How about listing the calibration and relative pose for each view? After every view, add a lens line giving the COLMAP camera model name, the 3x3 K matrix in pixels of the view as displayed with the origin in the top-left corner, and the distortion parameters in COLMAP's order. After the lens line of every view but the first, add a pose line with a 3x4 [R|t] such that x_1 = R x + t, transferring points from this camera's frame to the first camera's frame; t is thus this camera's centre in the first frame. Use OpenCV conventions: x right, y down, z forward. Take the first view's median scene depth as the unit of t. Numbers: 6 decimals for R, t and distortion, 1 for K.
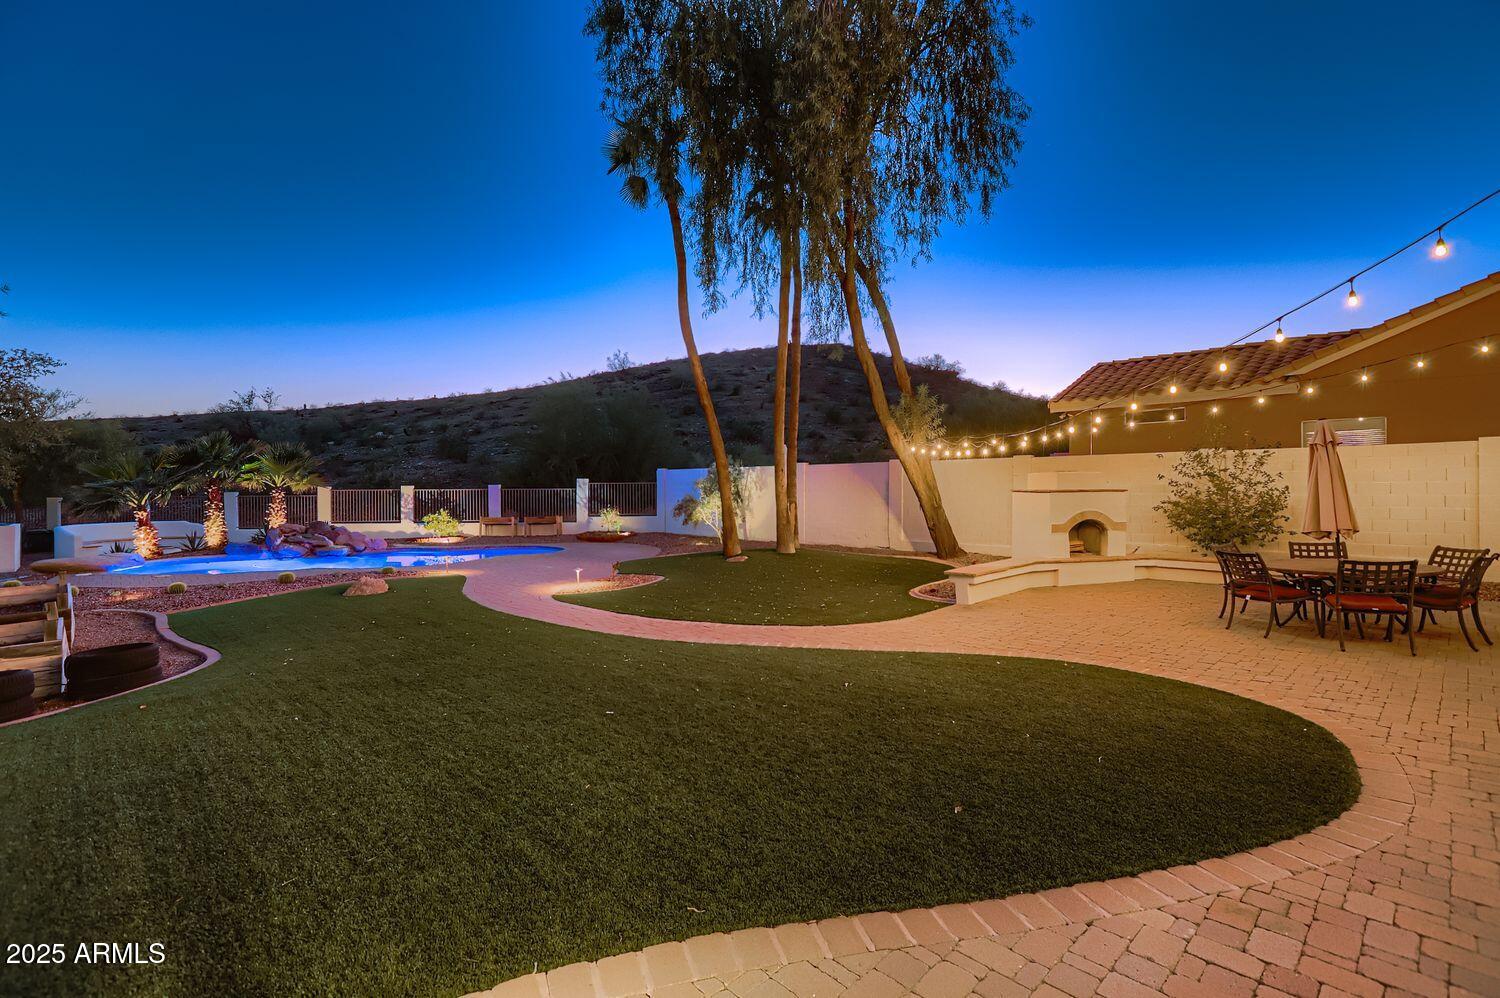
lens RADIAL K [[676.2, 0, 747.5], [0, 676.2, 497.9], [0, 0, 1]] dist [-0.004338, 0.002321]
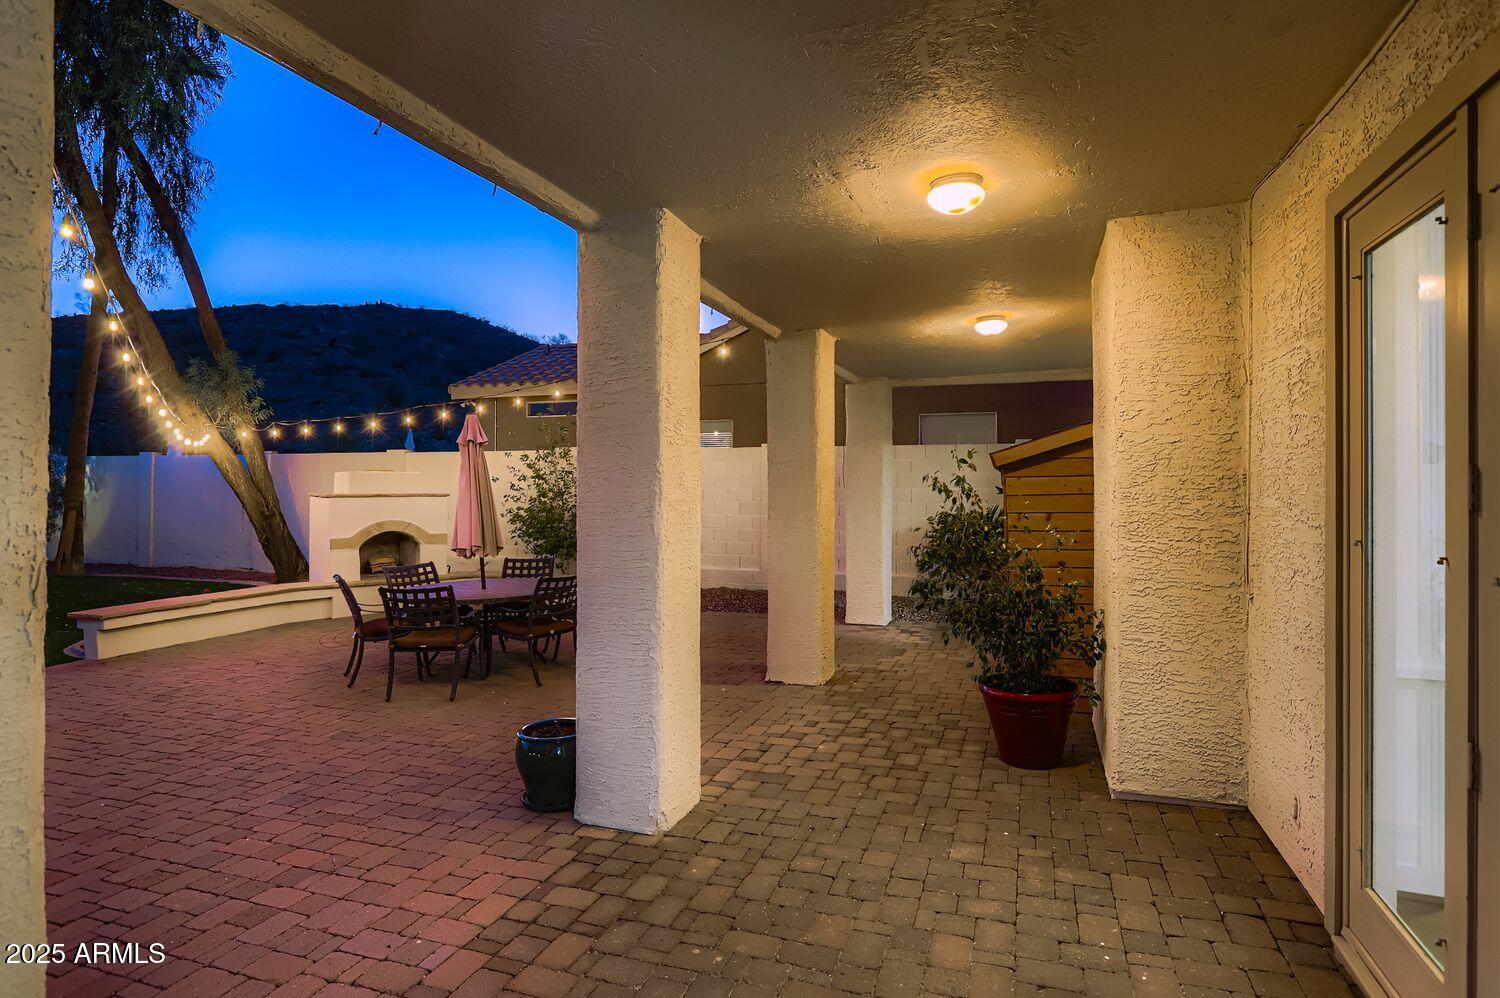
lens RADIAL K [[761.7, 0, 746.5], [0, 761.7, 492.0], [0, 0, 1]] dist [-0.002877, -0.000166]
pose [[0.898060, 0.005124, 0.439844, 0.275101], [-0.002195, 0.999972, -0.007167, -0.005138], [-0.439868, 0.005471, 0.898046, 0.002469]]
